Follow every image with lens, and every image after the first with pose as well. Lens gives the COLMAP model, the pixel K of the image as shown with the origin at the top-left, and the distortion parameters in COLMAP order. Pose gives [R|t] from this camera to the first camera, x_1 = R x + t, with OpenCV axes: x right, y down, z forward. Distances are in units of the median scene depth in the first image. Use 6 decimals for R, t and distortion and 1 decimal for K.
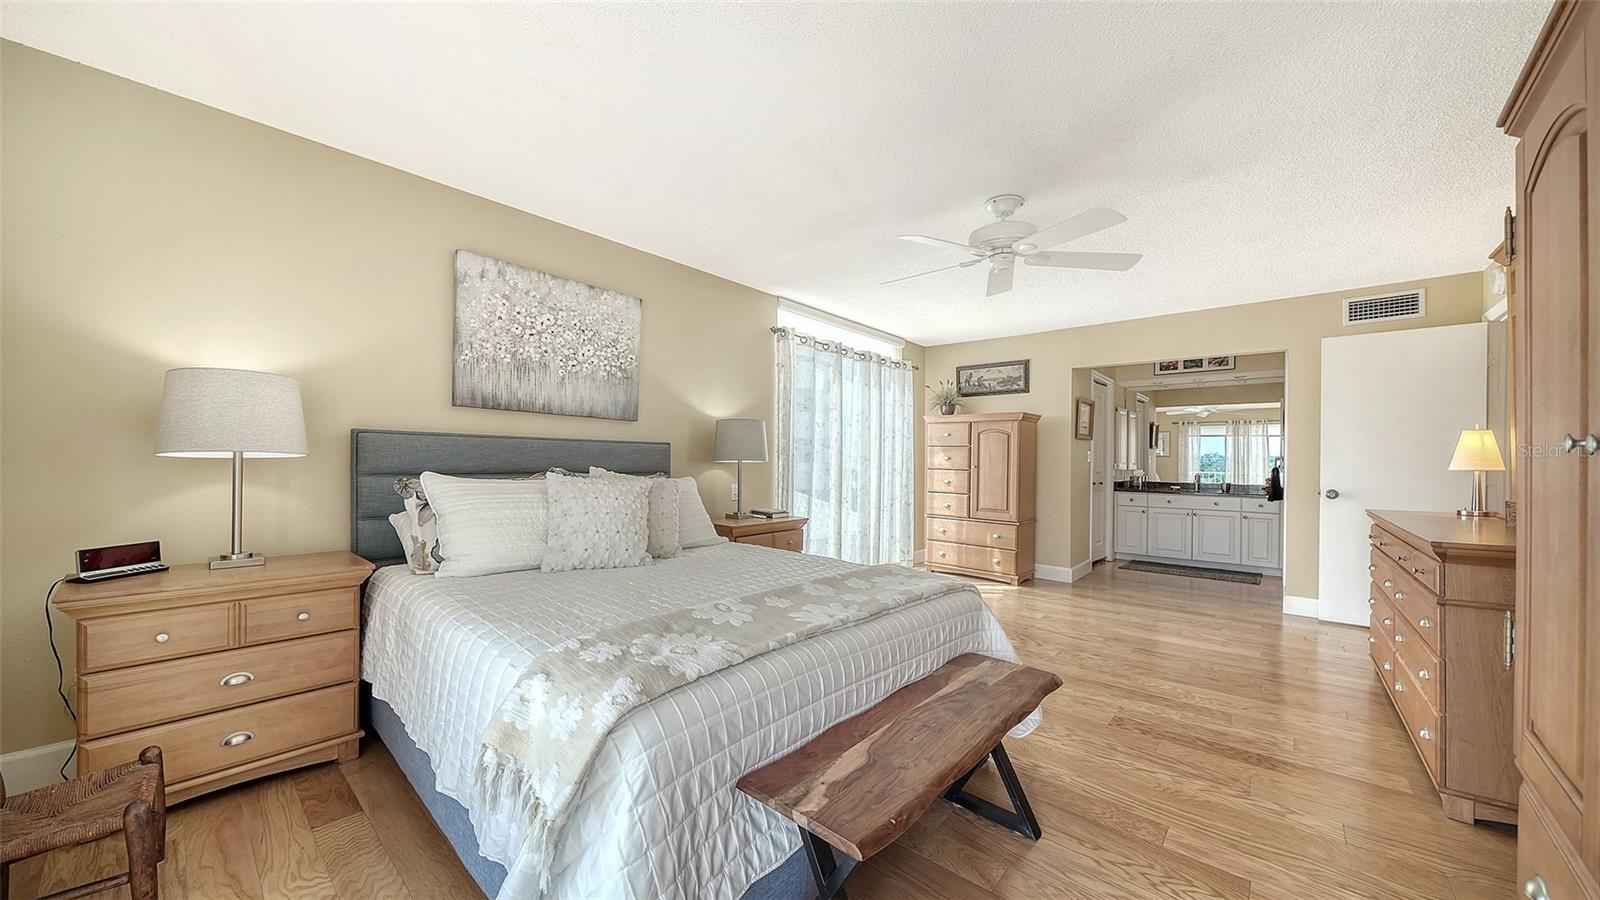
lens RADIAL K [[556.0, 0, 799.2], [0, 556.0, 461.7], [0, 0, 1]] dist [-0.004817, 0.000268]
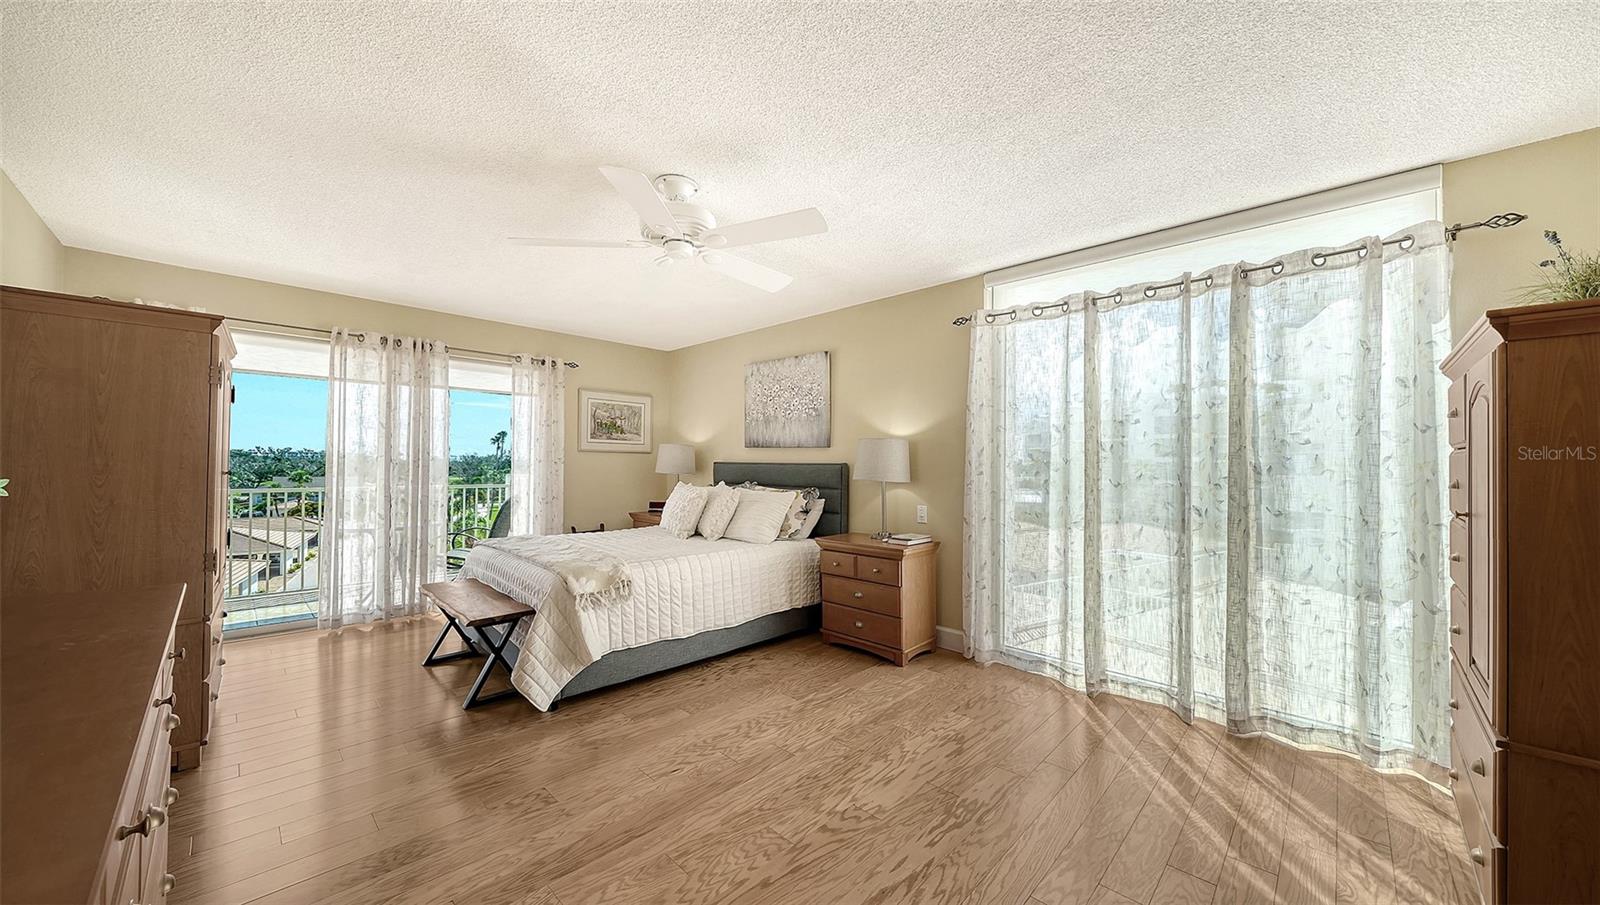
lens RADIAL K [[565.4, 0, 799.8], [0, 565.4, 456.8], [0, 0, 1]] dist [-0.000191, 0.000005]
pose [[-0.063800, -0.026710, -0.997605, 1.155681], [-0.004263, 0.999640, -0.026492, -0.017784], [0.997954, 0.002563, -0.063890, 1.175315]]
